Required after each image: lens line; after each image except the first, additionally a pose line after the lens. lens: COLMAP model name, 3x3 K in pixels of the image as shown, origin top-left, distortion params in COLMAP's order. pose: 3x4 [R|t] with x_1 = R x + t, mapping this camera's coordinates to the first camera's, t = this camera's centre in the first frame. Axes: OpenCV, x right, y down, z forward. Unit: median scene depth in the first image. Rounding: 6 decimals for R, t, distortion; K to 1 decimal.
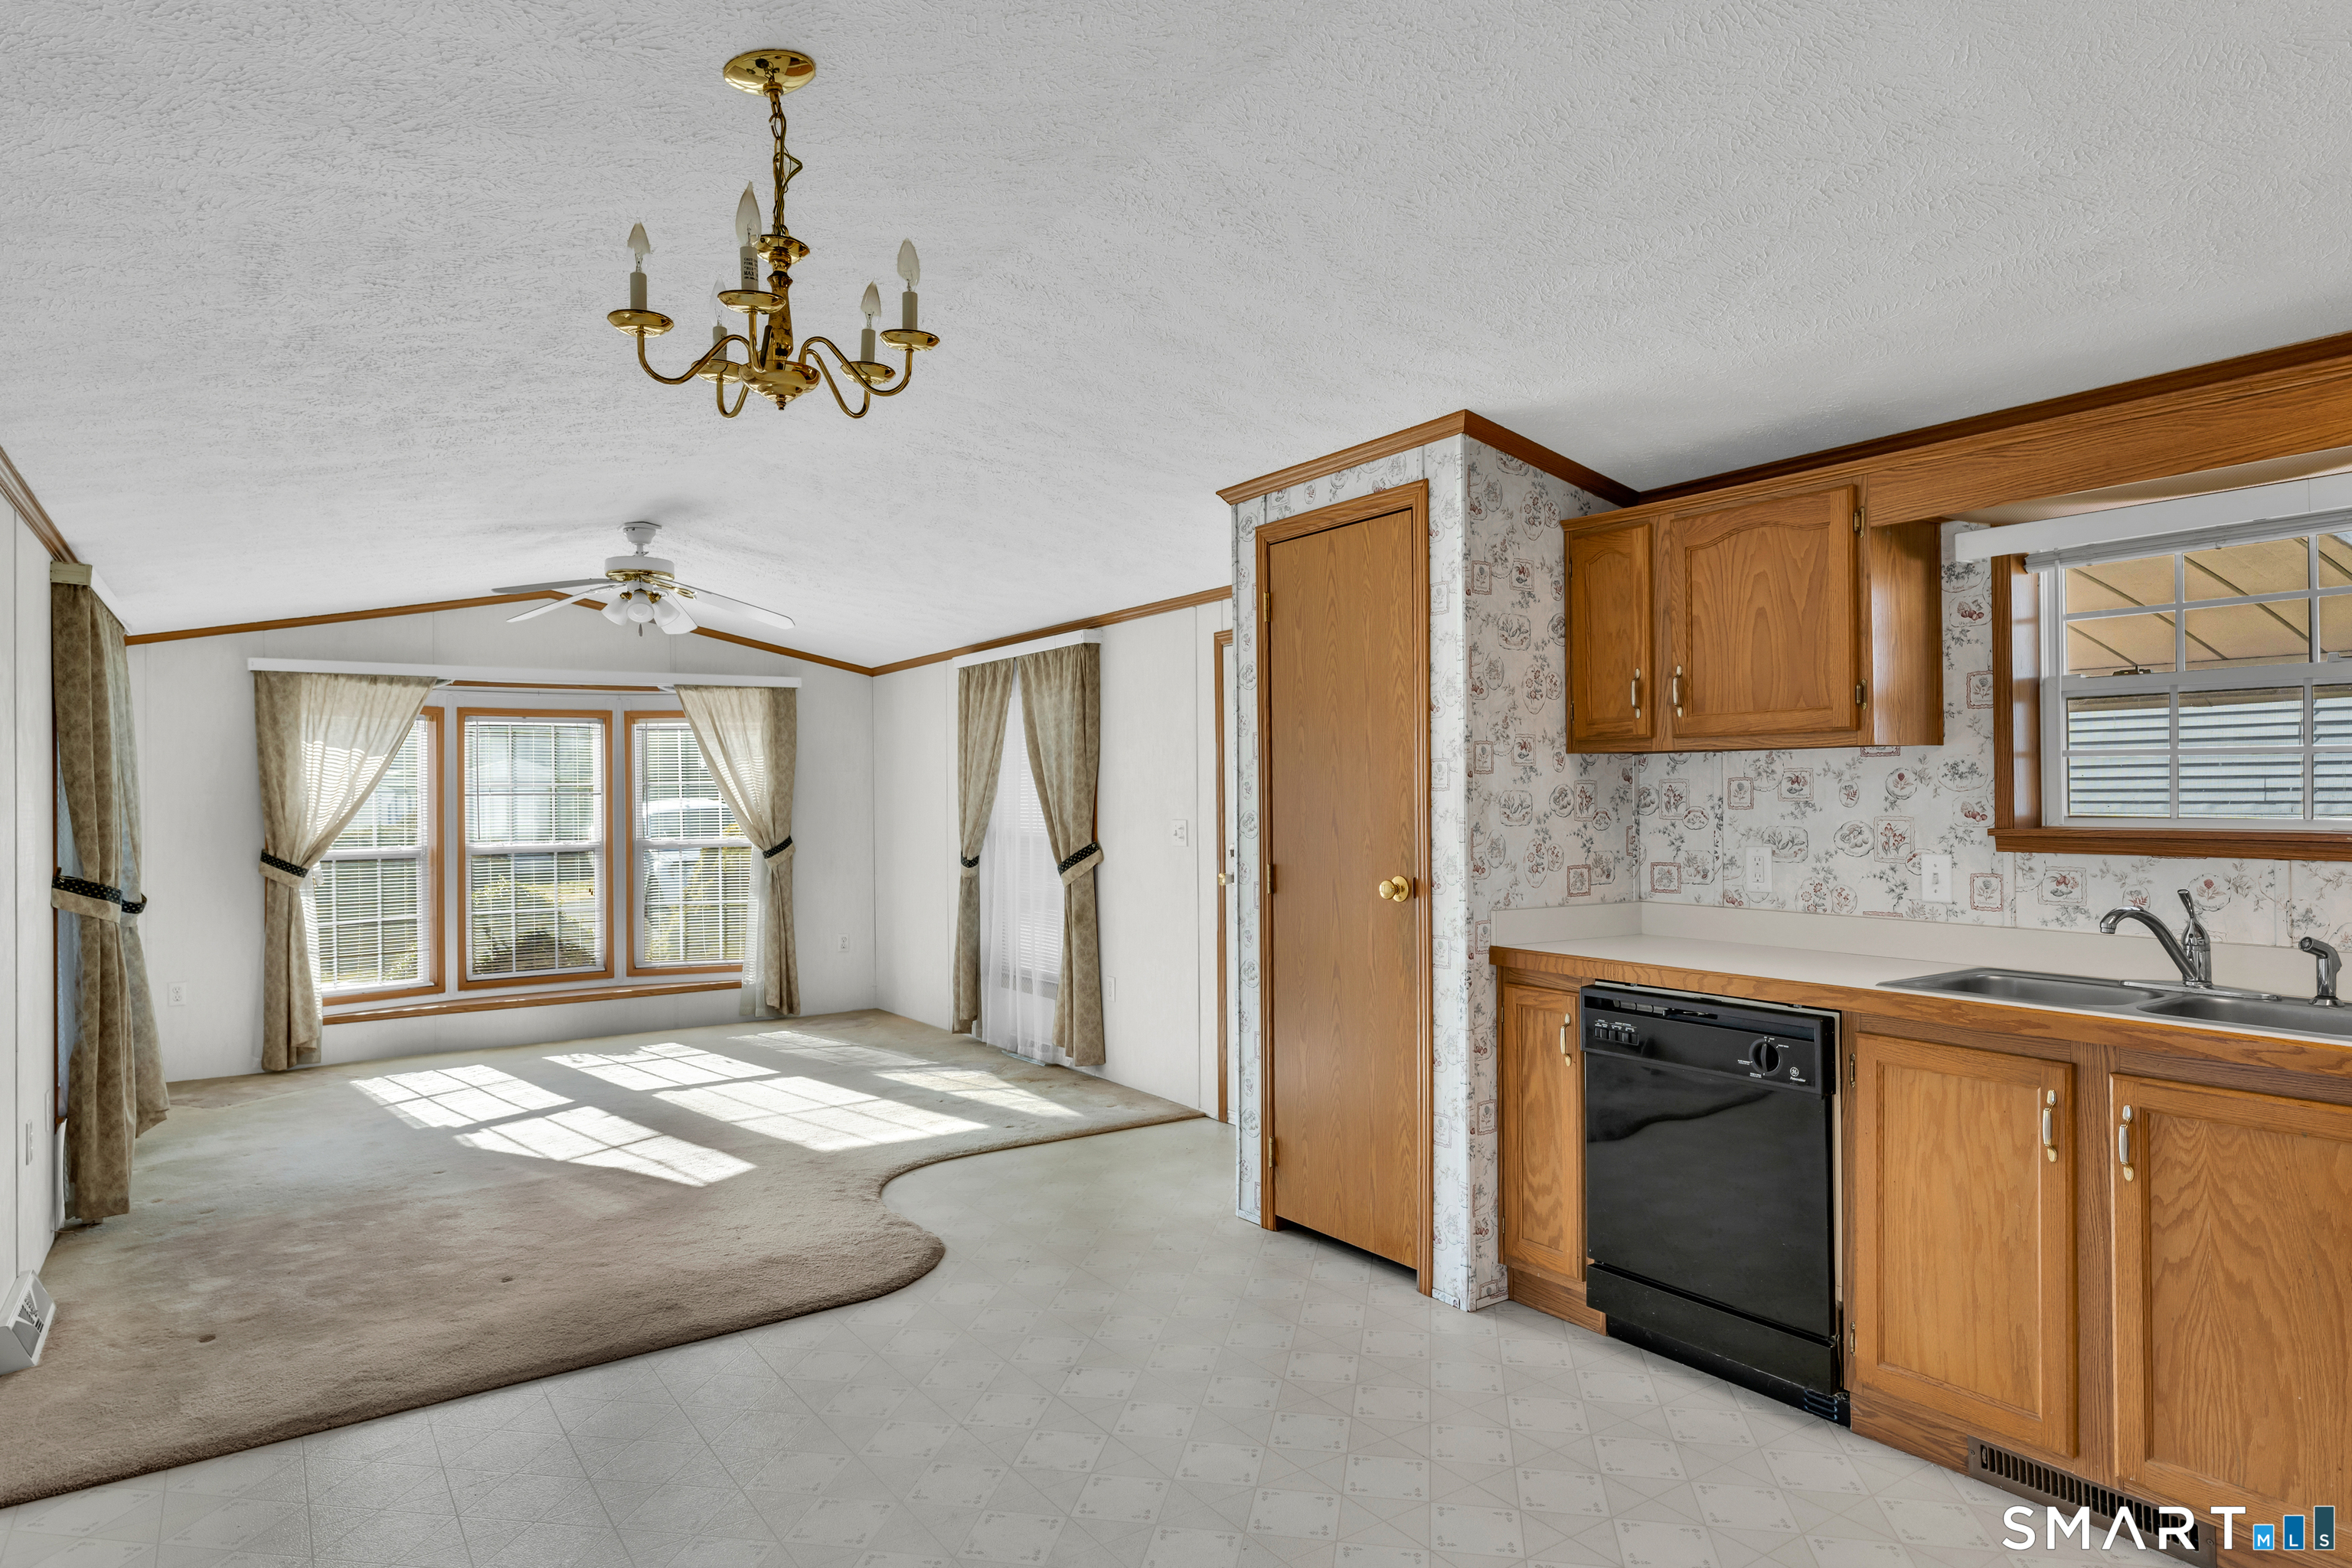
lens RADIAL K [[1366.2, 0, 1173.9], [0, 1366.2, 781.9], [0, 0, 1]] dist [-0.002406, 0.001758]
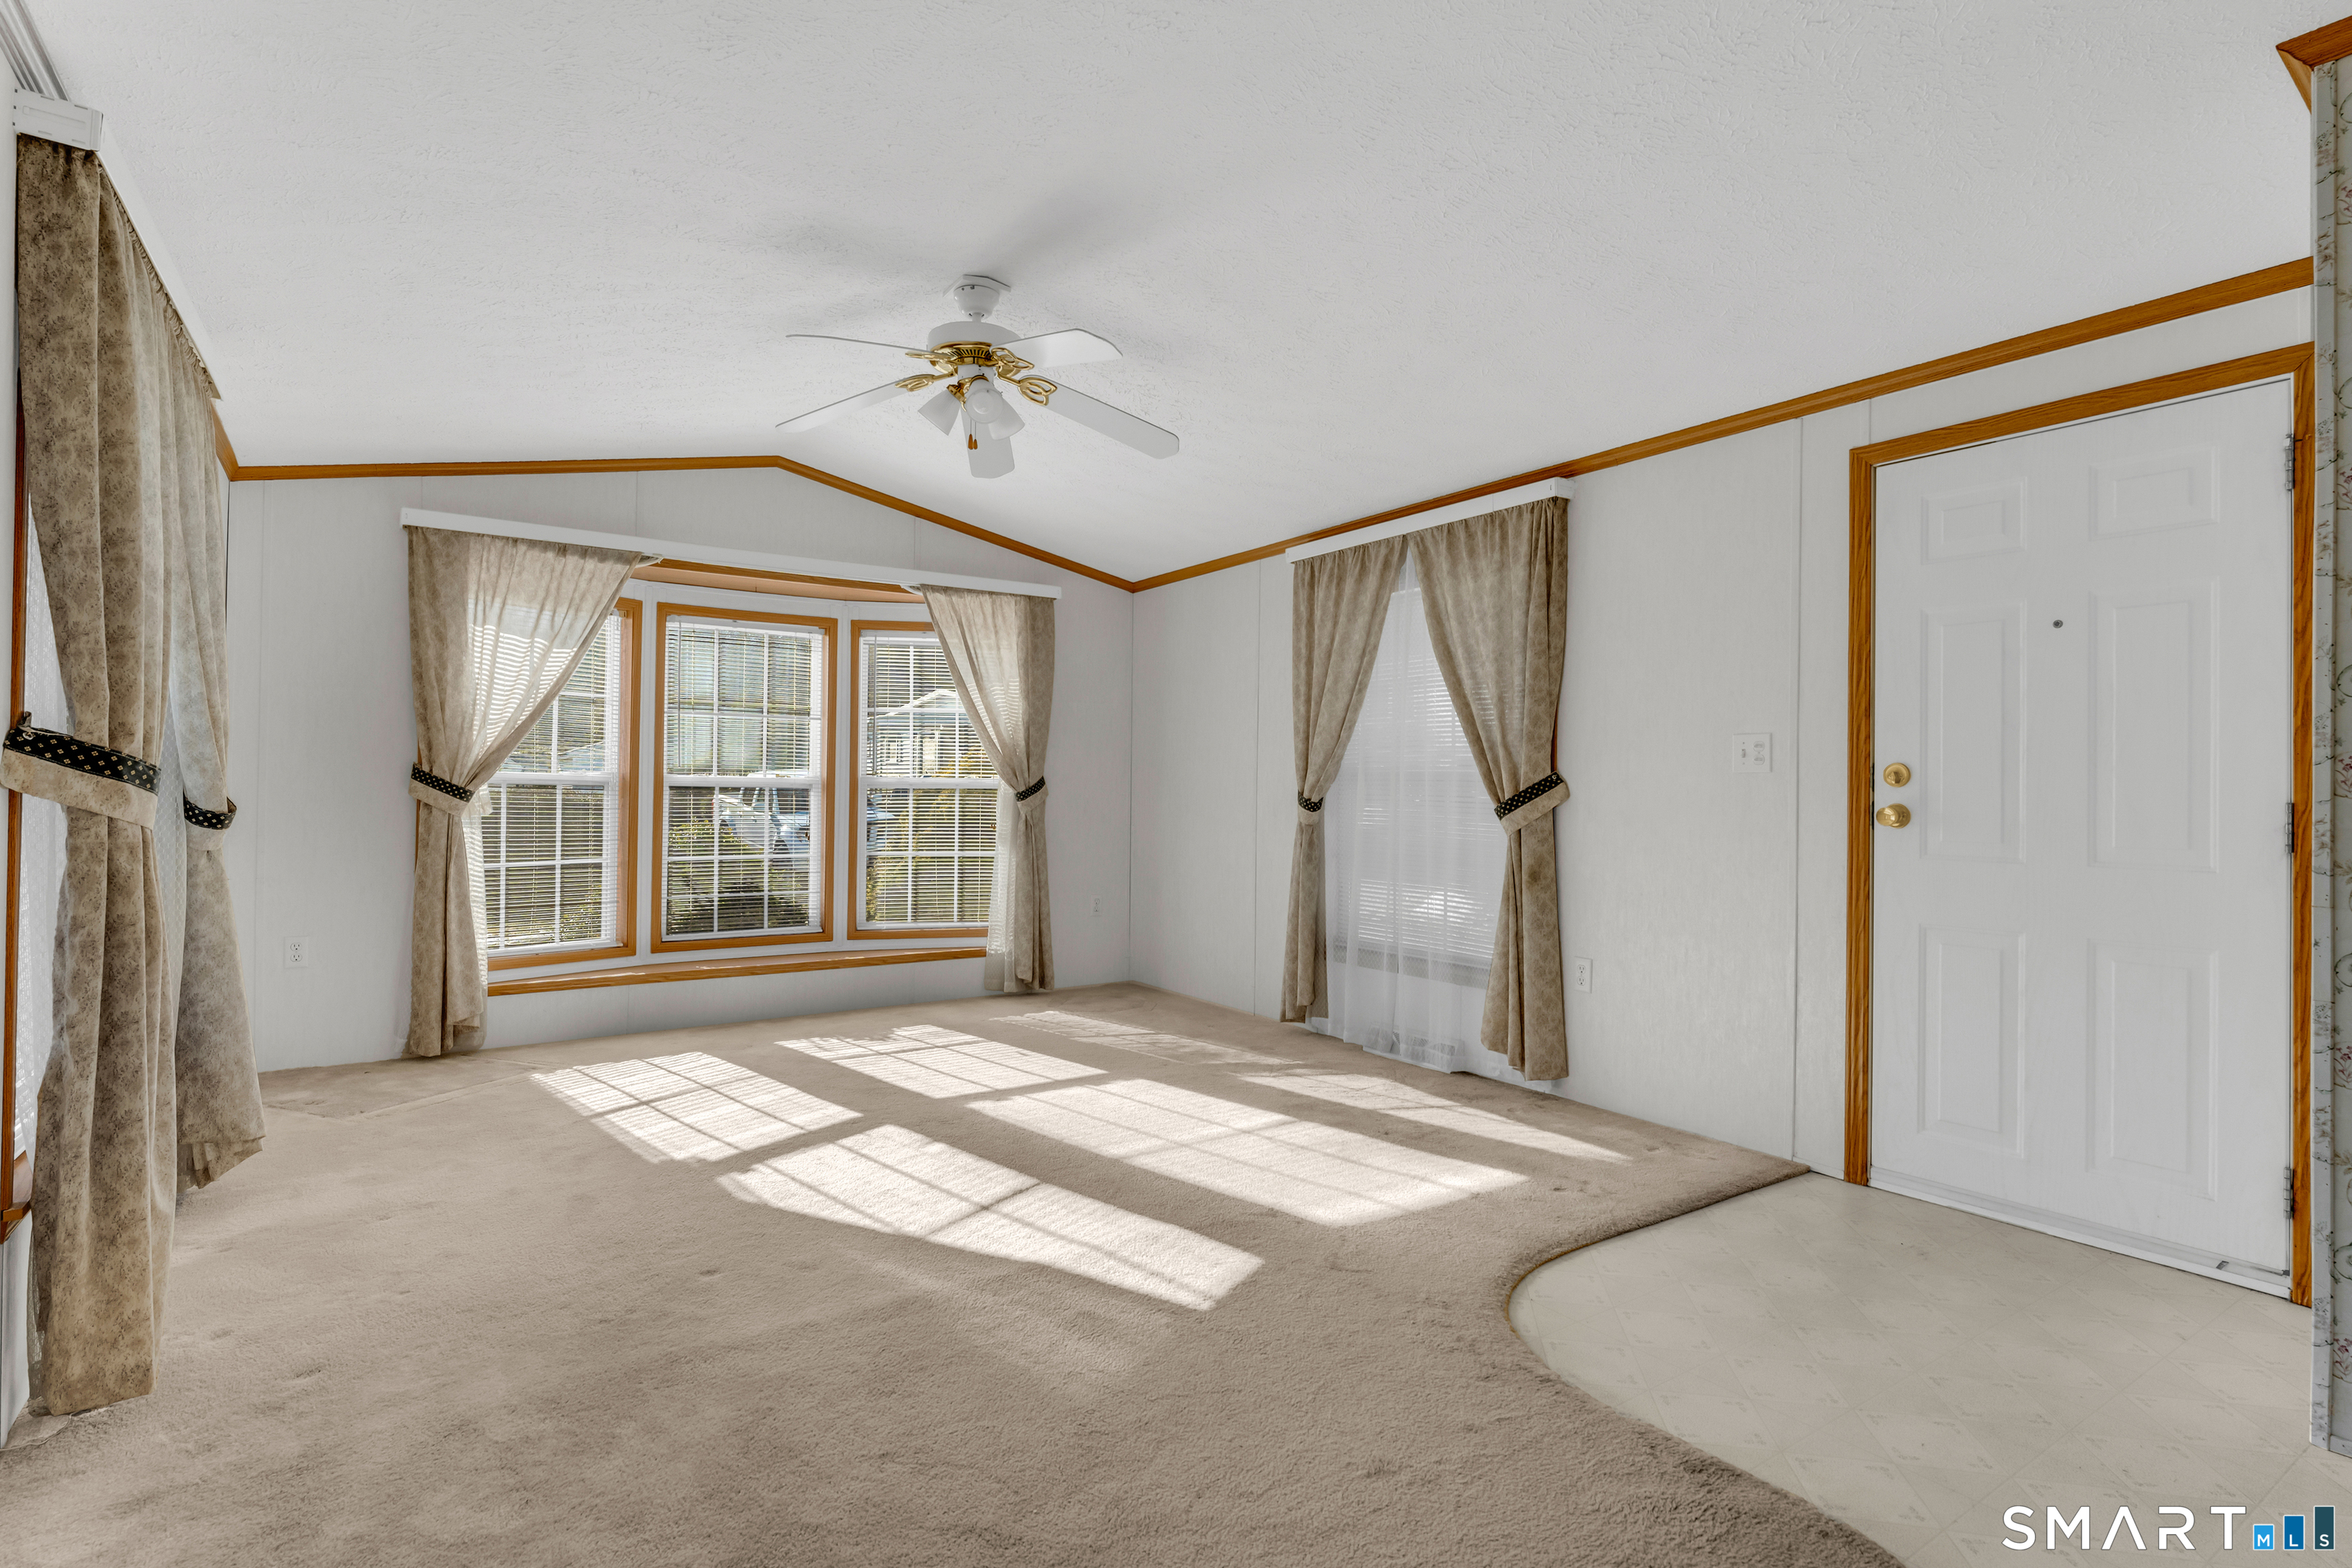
lens RADIAL K [[1143.8, 0, 1169.7], [0, 1143.8, 782.4], [0, 0, 1]] dist [0.000752, -0.003579]
pose [[0.999752, 0.022288, 0.000240, -0.390652], [-0.022289, 0.999751, 0.000943, 0.078703], [-0.000219, -0.000948, 1.000000, 0.574852]]
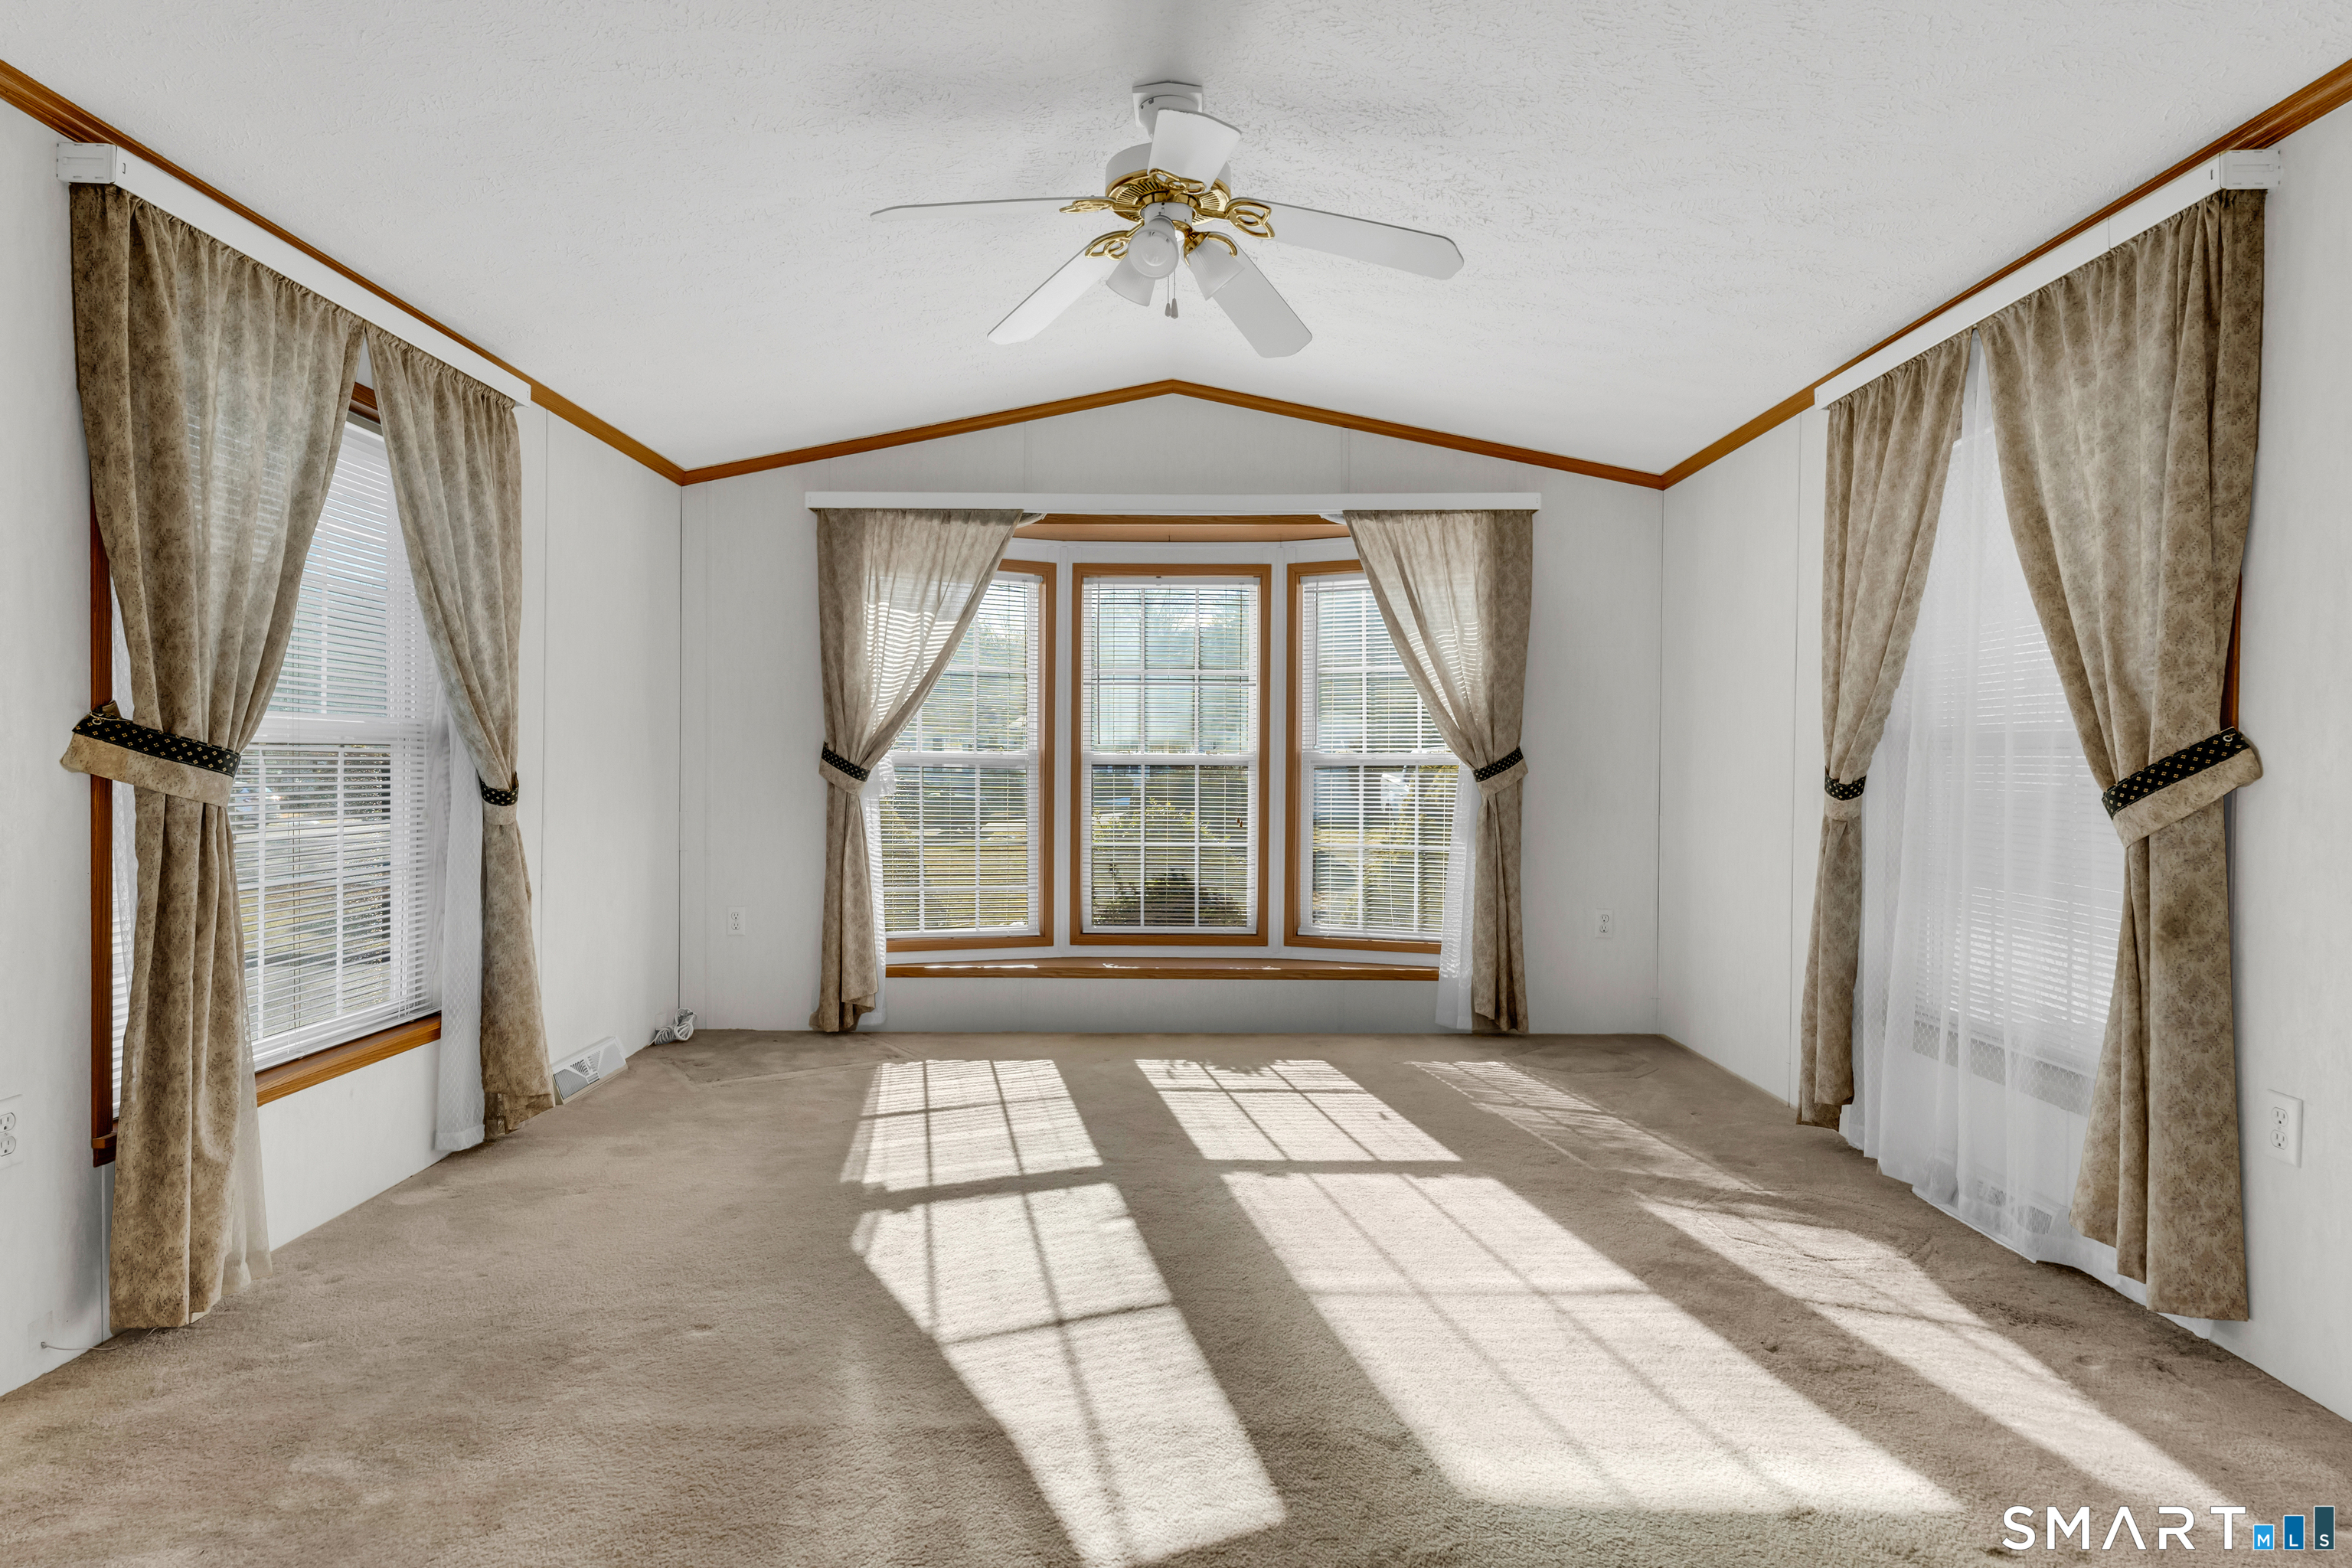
lens RADIAL K [[1289.8, 0, 1178.3], [0, 1289.8, 782.5], [0, 0, 1]] dist [0.005885, -0.006554]
pose [[0.825609, 0.025529, -0.563665, -0.142966], [-0.010807, 0.999508, 0.029440, 0.075921], [0.564139, -0.018215, 0.825479, 0.802626]]
